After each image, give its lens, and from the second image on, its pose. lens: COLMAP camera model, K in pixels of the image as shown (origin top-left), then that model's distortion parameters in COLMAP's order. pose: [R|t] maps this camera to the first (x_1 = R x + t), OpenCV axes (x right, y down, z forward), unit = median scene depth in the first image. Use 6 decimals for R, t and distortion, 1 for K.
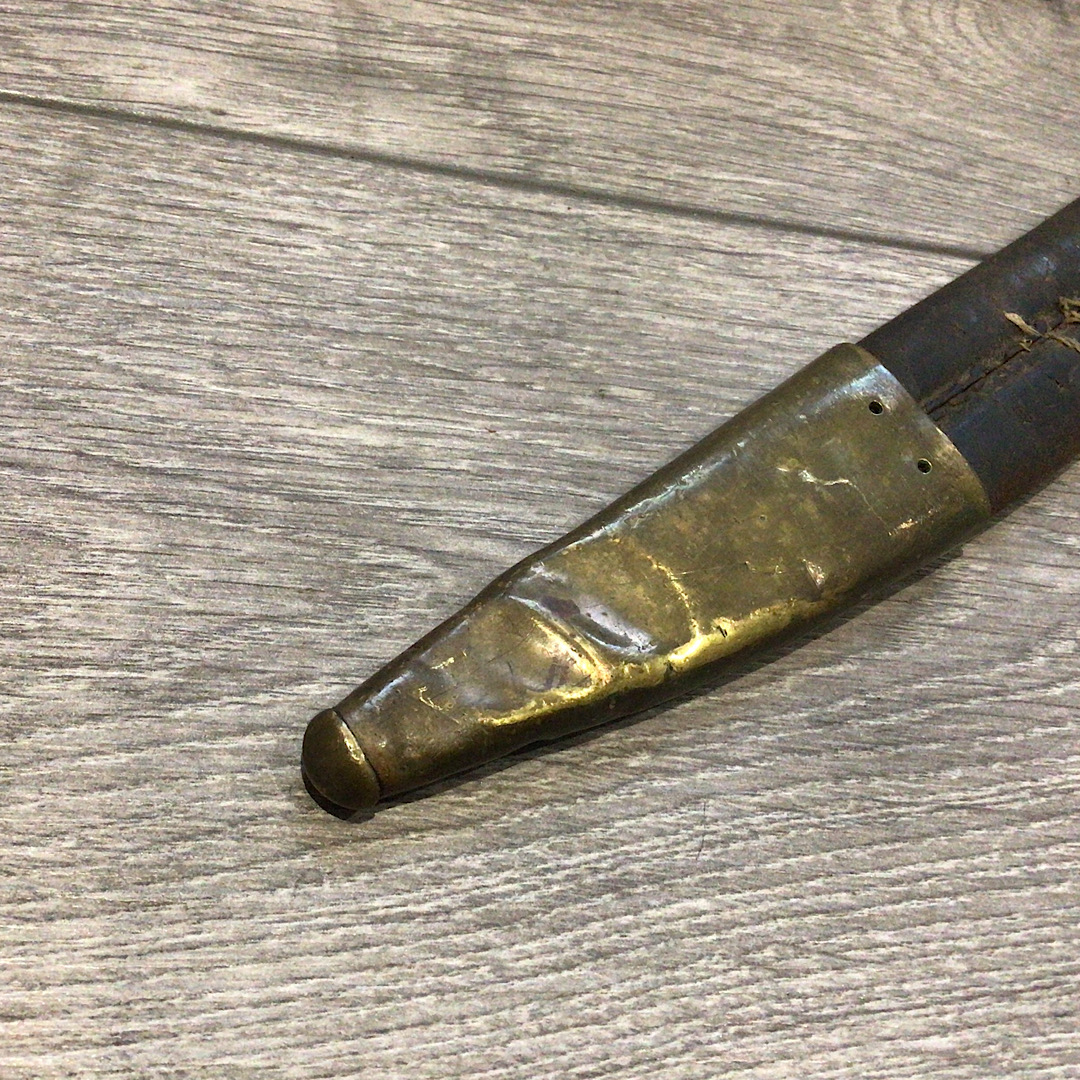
lens RADIAL K [[1331.6, 0, 538.5], [0, 1331.6, 543.1], [0, 0, 1]] dist [0.058269, 0.000000]
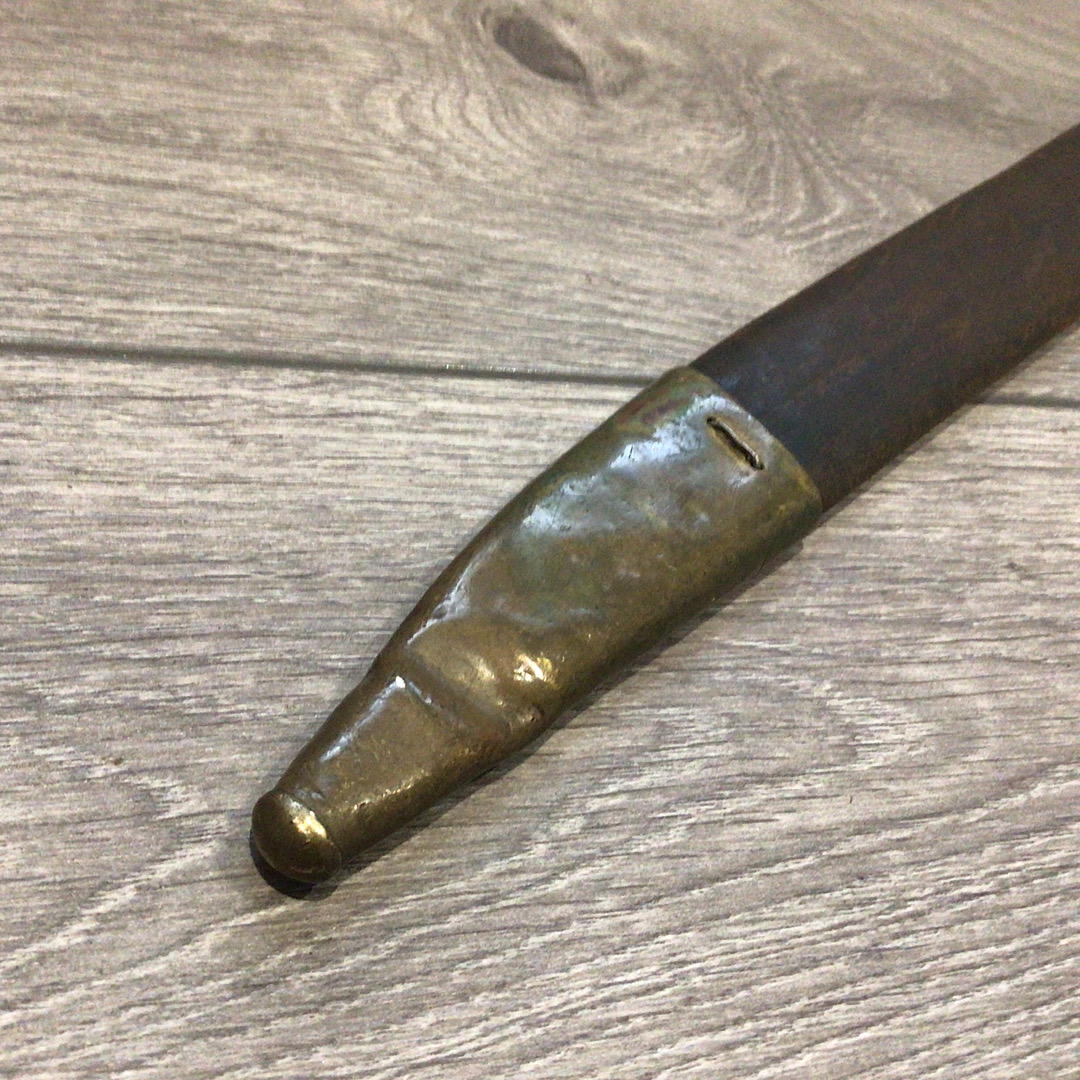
lens RADIAL K [[1331.6, 0, 536.5], [0, 1331.6, 542.3], [0, 0, 1]] dist [0.058269, 0.000000]
pose [[0.983047, -0.106379, 0.149338, 0.237897], [0.114428, 0.992350, -0.046352, -0.060500], [-0.143264, 0.062654, 0.987699, 0.133178]]
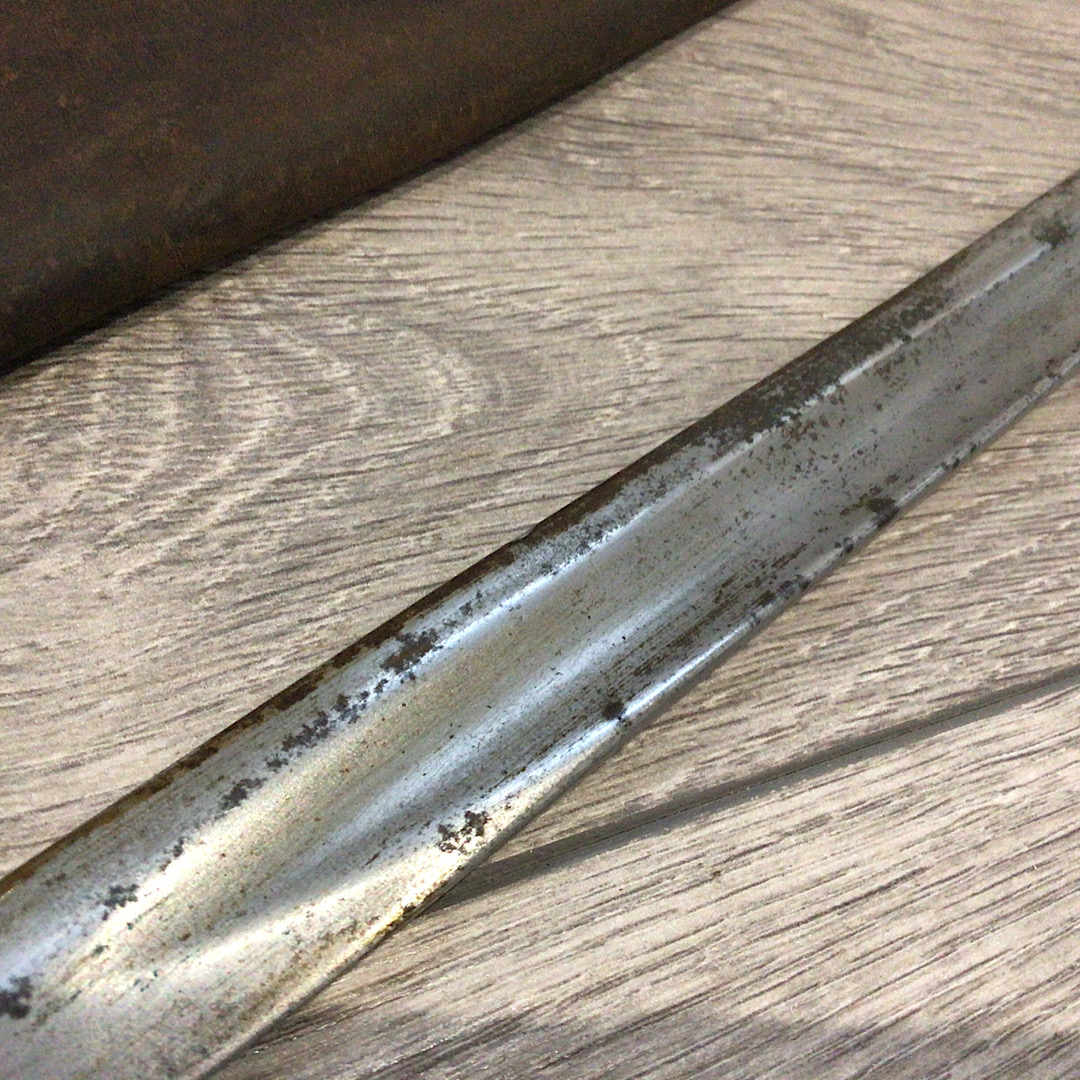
lens RADIAL K [[1331.6, 0, 537.4], [0, 1331.6, 543.1], [0, 0, 1]] dist [0.058269, 0.000000]
pose [[0.933326, -0.232765, 0.273356, 0.679168], [0.206725, 0.970900, 0.120904, -0.393352], [-0.293543, -0.056334, 0.954284, 0.690495]]
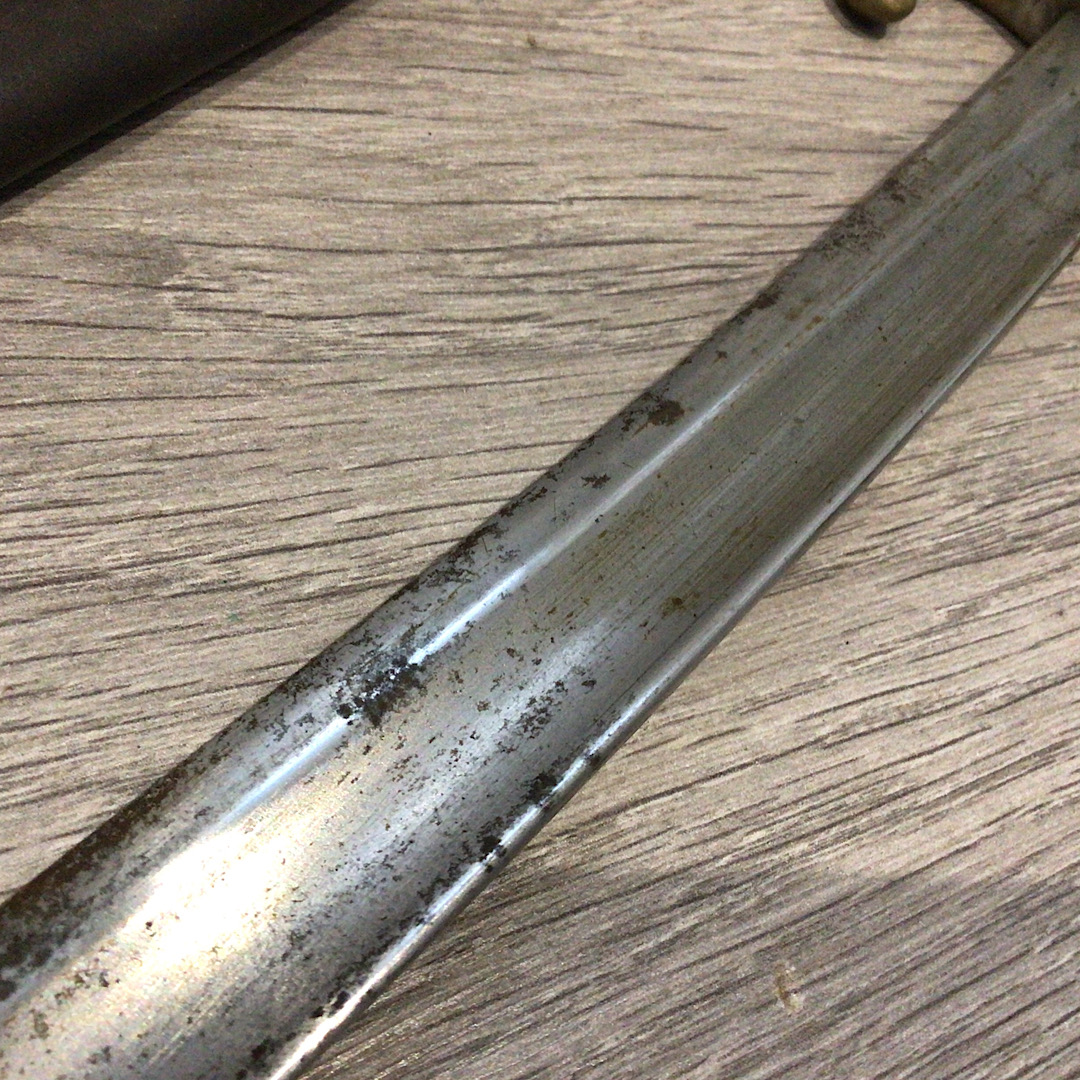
lens RADIAL K [[1331.6, 0, 534.1], [0, 1331.6, 540.0], [0, 0, 1]] dist [0.058269, 0.000000]
pose [[0.915925, -0.306304, 0.259342, 1.242924], [0.269219, 0.948133, 0.169014, -0.540702], [-0.297660, -0.084984, 0.950882, 0.968724]]
